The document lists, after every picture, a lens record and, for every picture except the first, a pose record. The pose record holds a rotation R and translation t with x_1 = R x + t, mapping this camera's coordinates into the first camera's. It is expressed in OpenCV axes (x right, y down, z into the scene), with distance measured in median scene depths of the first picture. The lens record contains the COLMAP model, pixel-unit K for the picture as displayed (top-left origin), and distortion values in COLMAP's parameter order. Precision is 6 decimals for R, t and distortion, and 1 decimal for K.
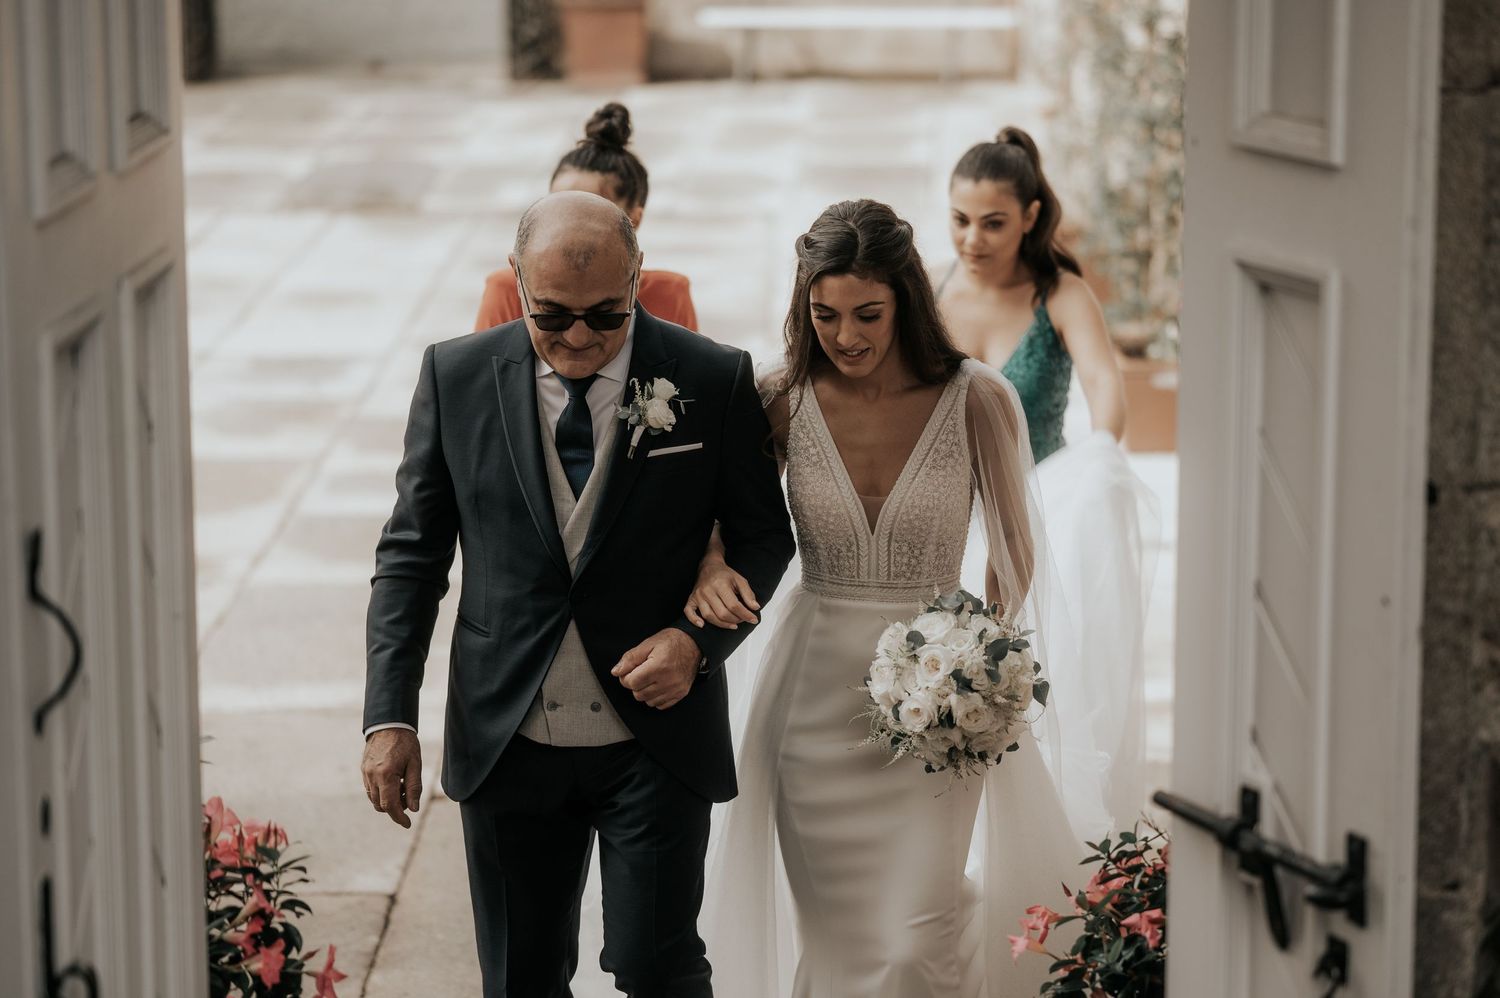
lens RADIAL K [[3742.1, 0, 750.0], [0, 3742.1, 499.0], [0, 0, 1]] dist [-0.033750, -0.525935]
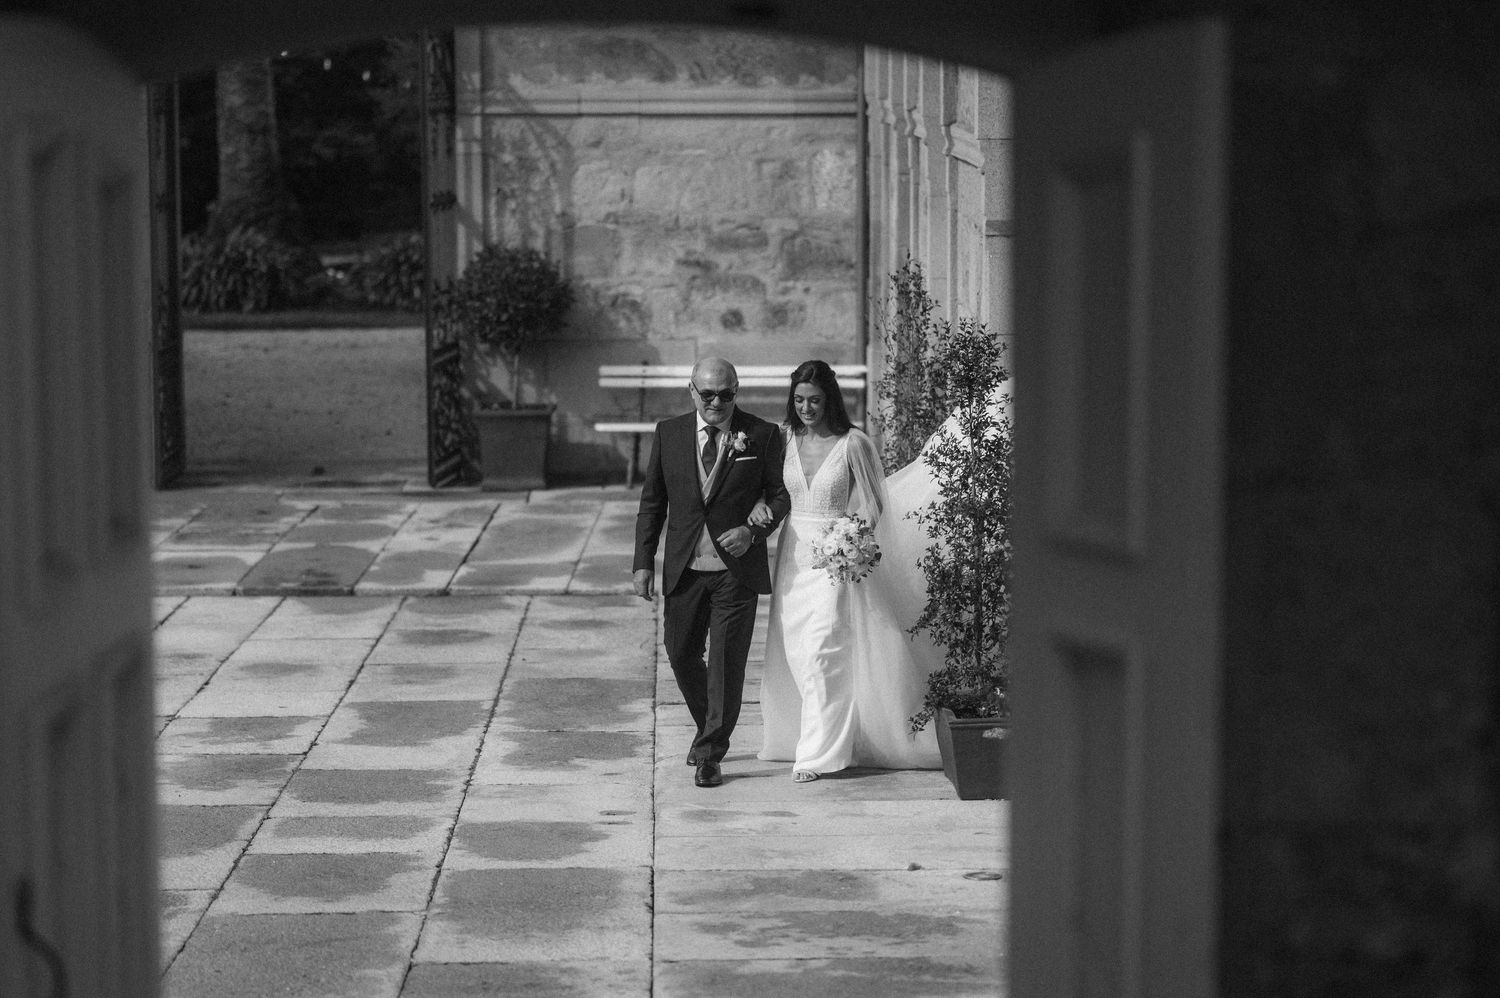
lens RADIAL K [[3690.6, 0, 750.0], [0, 3690.6, 499.0], [0, 0, 1]] dist [-0.680806, -18.476678]
pose [[0.999213, 0.003948, 0.039457, -0.009742], [0.000708, 0.993098, -0.117285, 0.026705], [-0.039648, 0.117221, 0.992314, -0.136614]]
